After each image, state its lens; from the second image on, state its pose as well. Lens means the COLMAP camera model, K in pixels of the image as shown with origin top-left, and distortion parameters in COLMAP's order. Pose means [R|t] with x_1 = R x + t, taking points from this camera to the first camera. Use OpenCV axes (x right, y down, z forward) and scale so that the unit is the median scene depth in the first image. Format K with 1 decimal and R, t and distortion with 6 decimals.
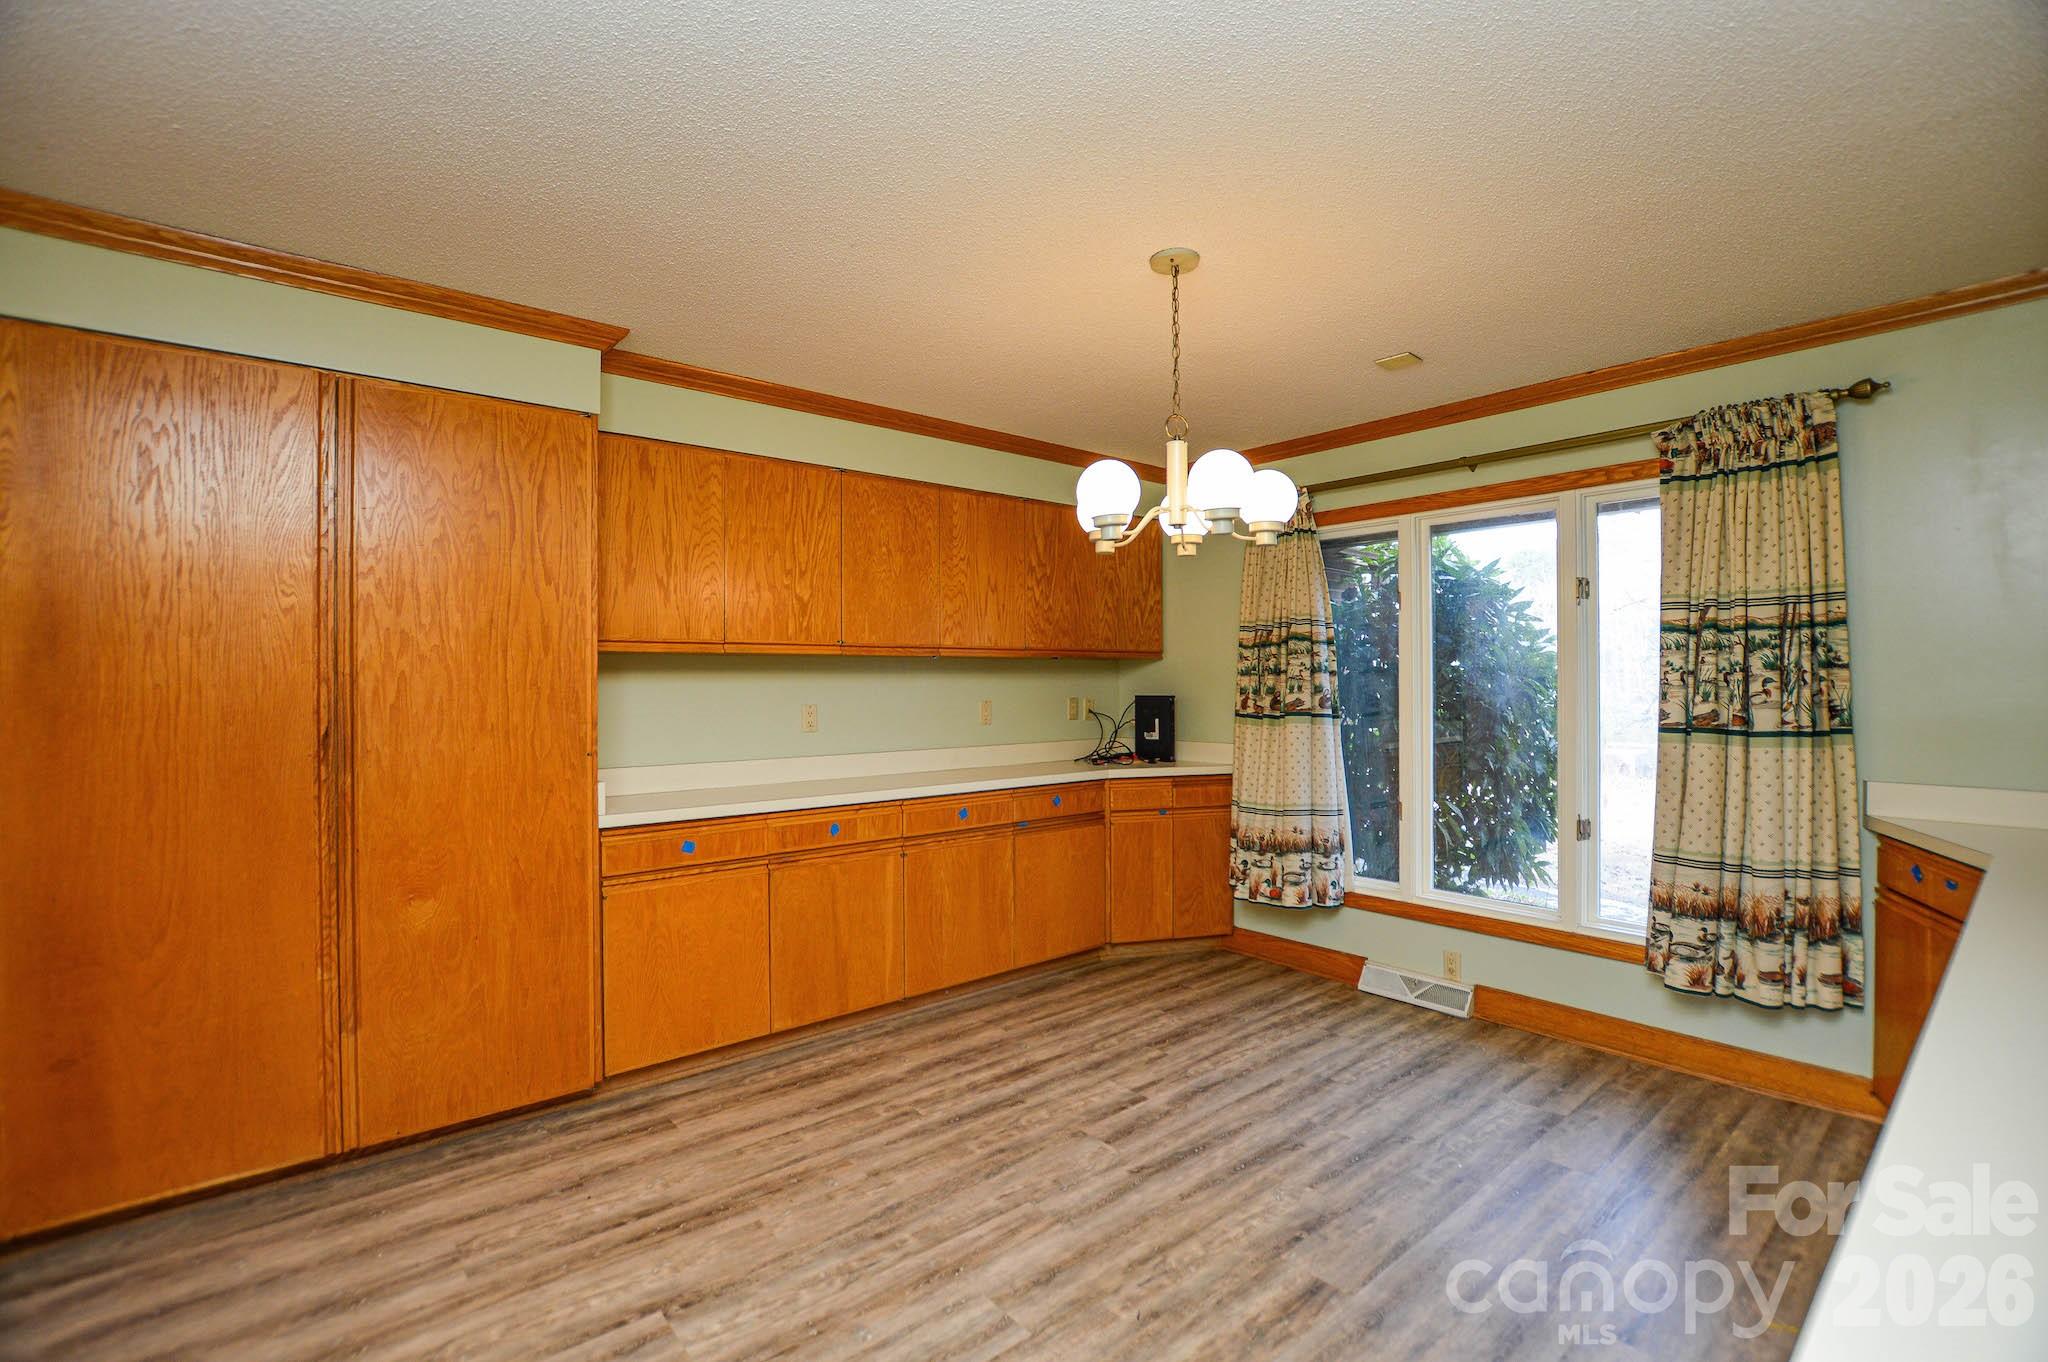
lens RADIAL K [[911.4, 0, 1024.0], [0, 911.4, 681.0], [0, 0, 1]] dist [-0.035335, 0.000313]
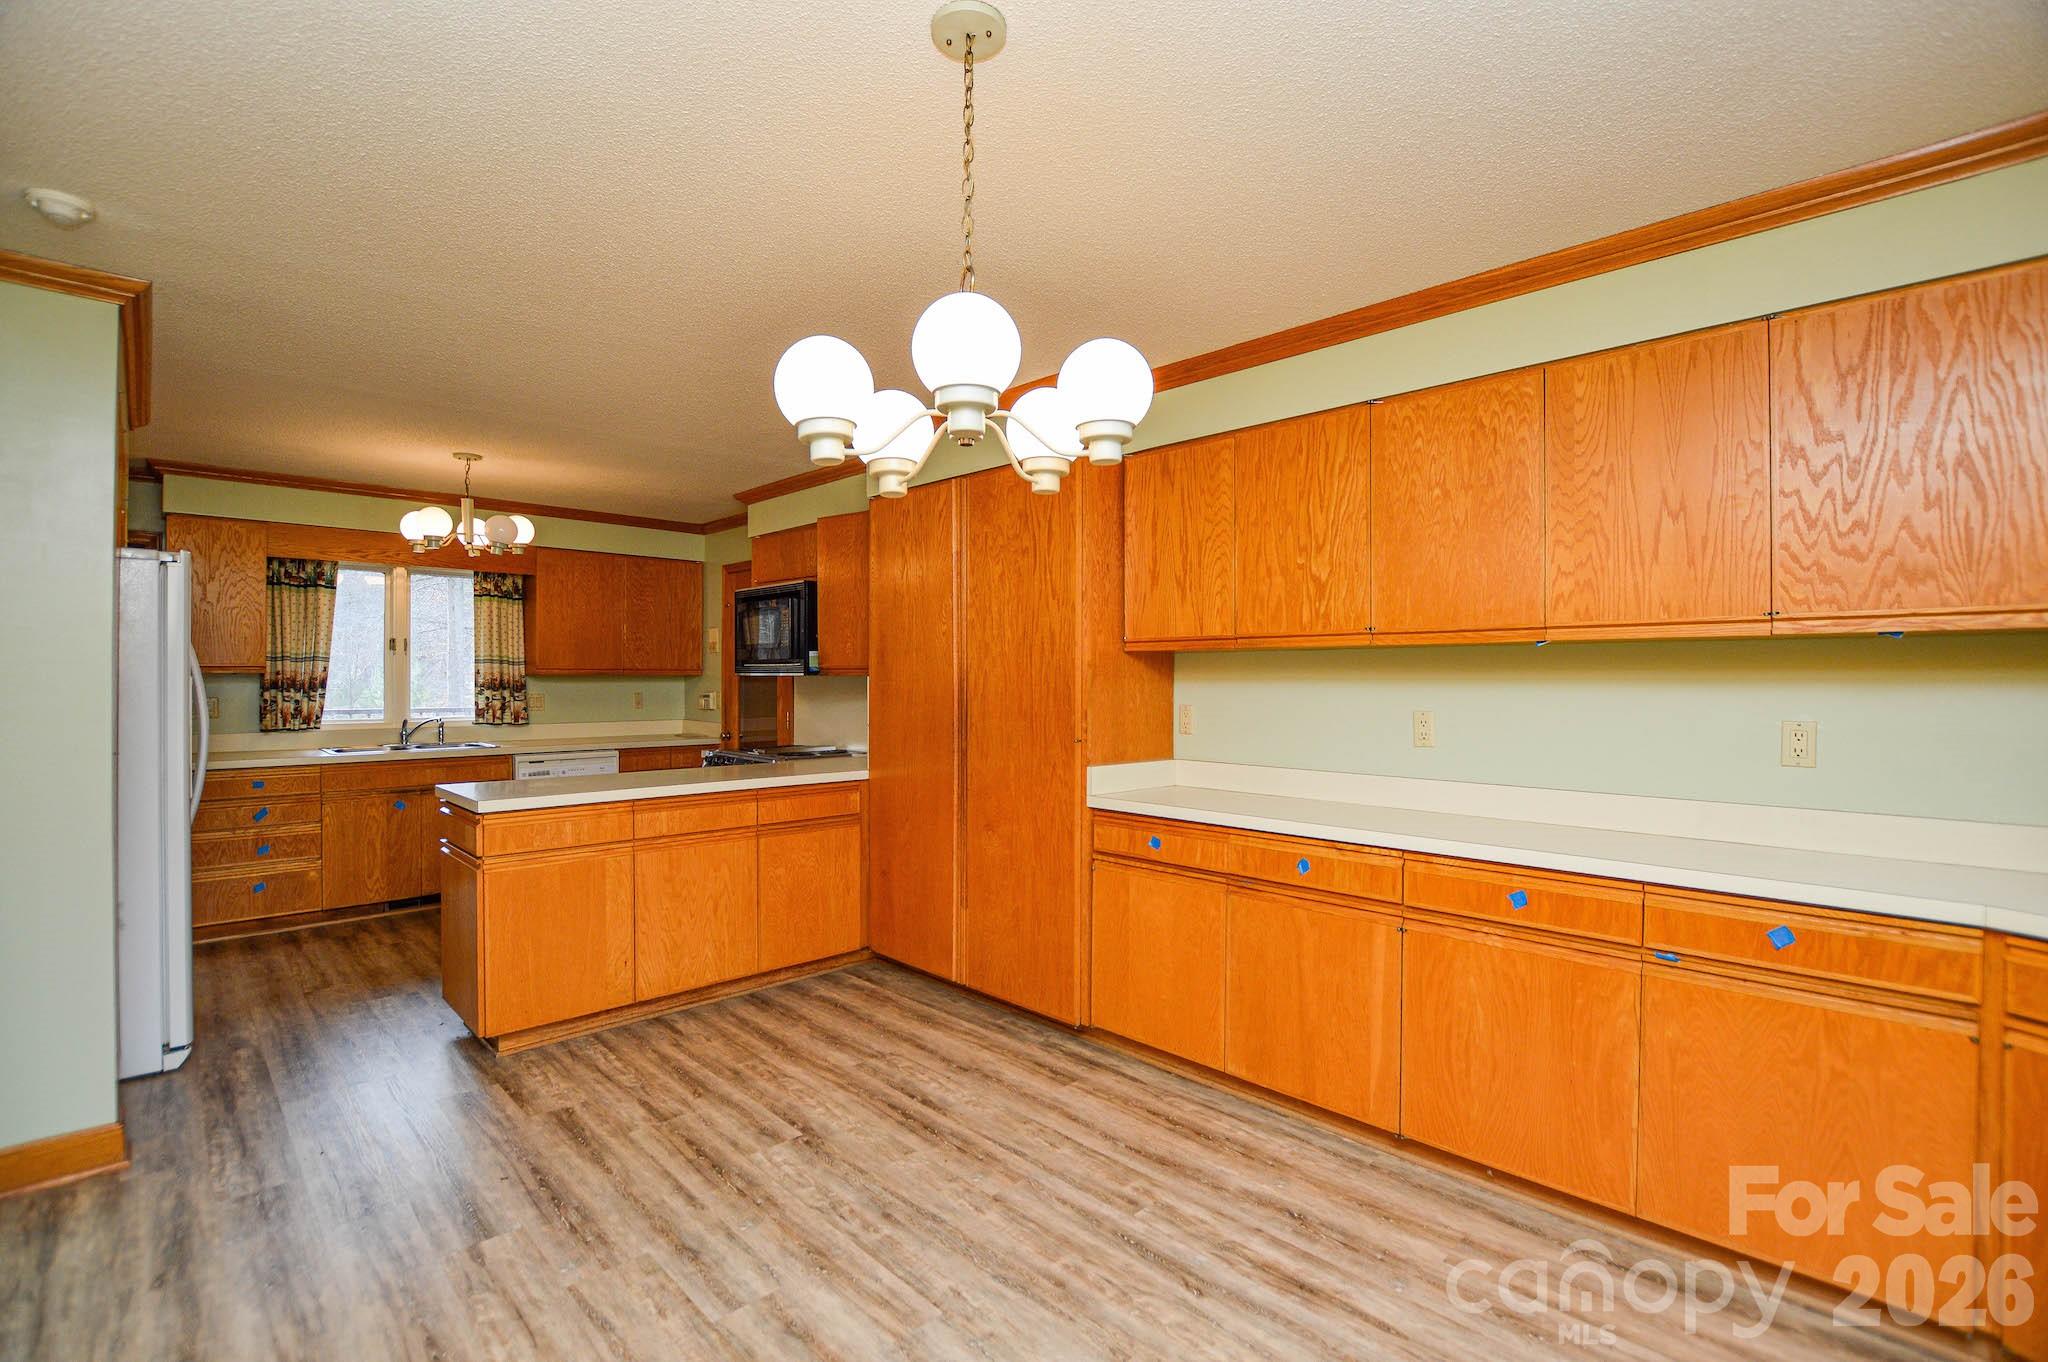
lens RADIAL K [[911.4, 0, 1024.0], [0, 911.4, 681.0], [0, 0, 1]] dist [-0.035335, 0.000313]
pose [[0.070258, 0.008415, -0.997493, 0.636873], [-0.003982, 0.999959, 0.008156, -0.004972], [0.997521, 0.003400, 0.070289, 0.786487]]
